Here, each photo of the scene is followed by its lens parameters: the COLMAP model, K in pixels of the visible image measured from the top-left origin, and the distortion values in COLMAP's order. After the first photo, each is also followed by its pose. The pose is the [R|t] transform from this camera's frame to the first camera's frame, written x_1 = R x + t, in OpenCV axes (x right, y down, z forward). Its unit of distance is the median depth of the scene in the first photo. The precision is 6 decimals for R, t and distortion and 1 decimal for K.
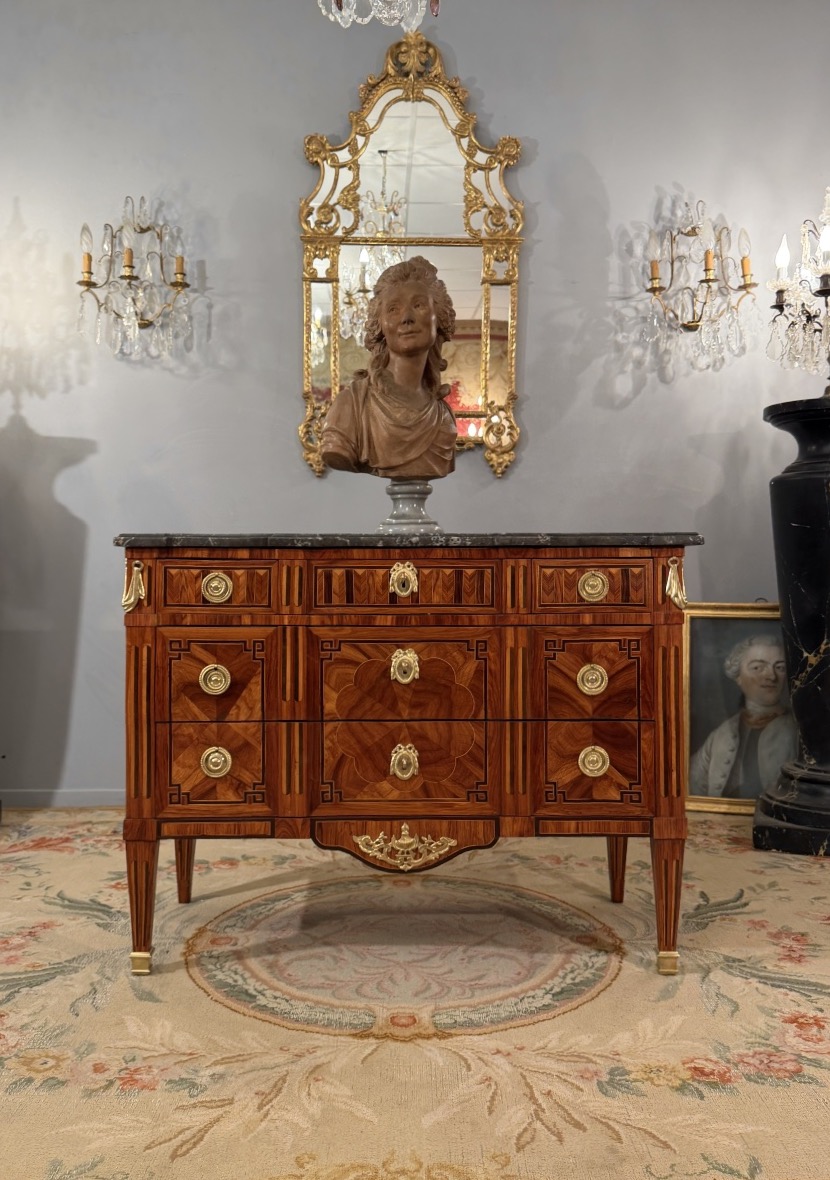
lens RADIAL K [[1004.1, 0, 391.6], [0, 1004.1, 581.6], [0, 0, 1]] dist [0.157857, -0.365186]
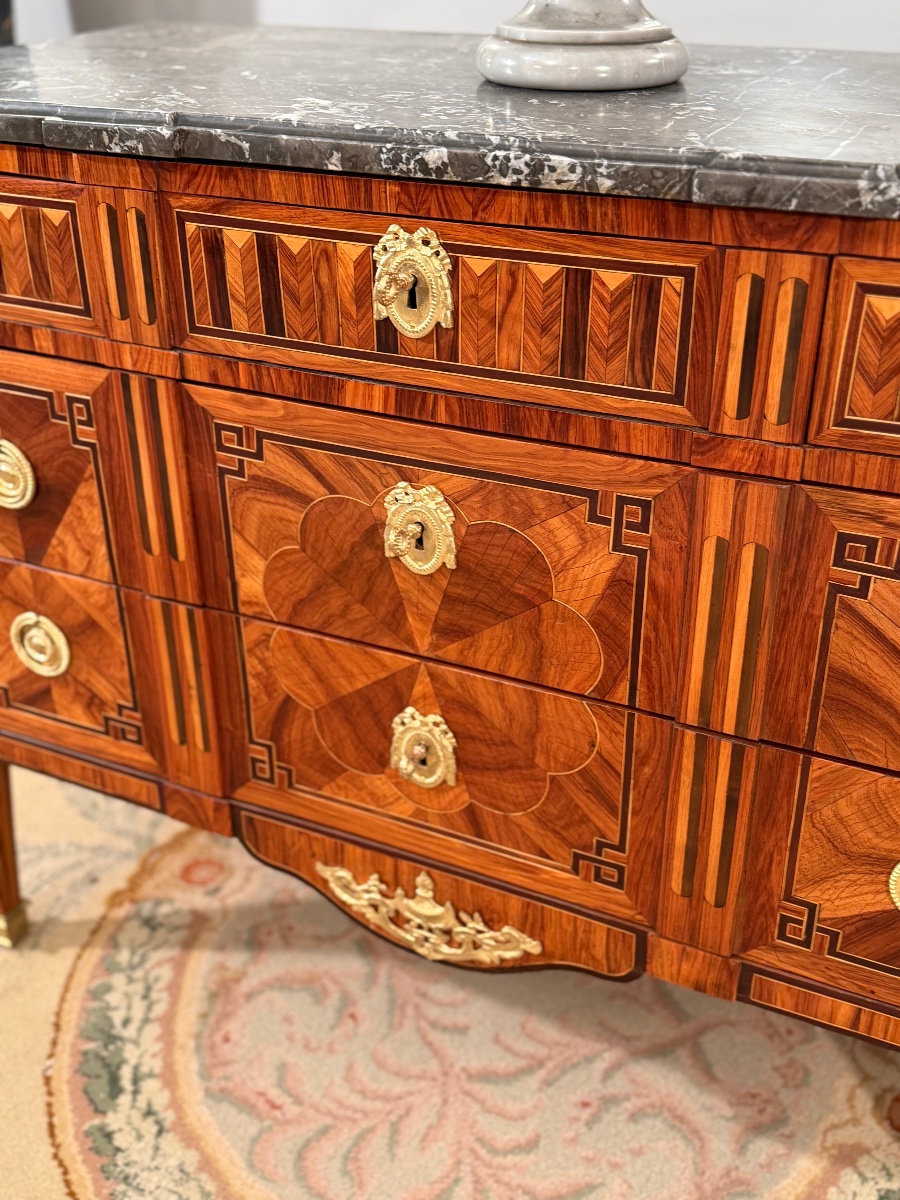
lens RADIAL K [[1289.6, 0, 443.7], [0, 1289.6, 594.3], [0, 0, 1]] dist [0.198057, -0.485119]
pose [[0.898497, 0.204918, -0.388217, 0.201533], [0.005924, 0.878620, 0.477486, -0.112614], [0.438940, -0.431319, 0.788223, 0.634994]]
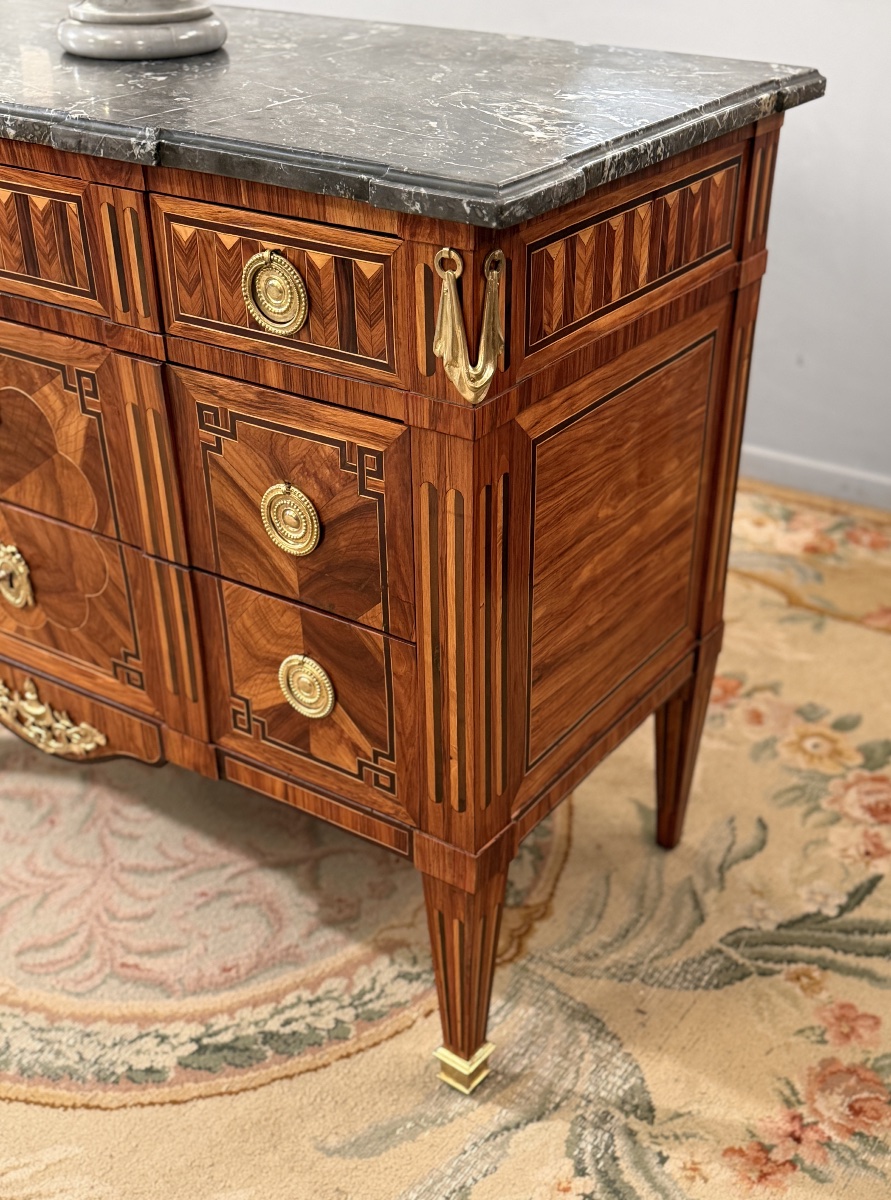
lens RADIAL K [[1413.1, 0, 497.1], [0, 1413.1, 658.7], [0, 0, 1]] dist [0.203934, -0.481771]
pose [[0.832890, 0.292269, -0.469971, 0.557956], [-0.005403, 0.853437, 0.521168, -0.157117], [0.553412, -0.431536, 0.712399, 0.609540]]
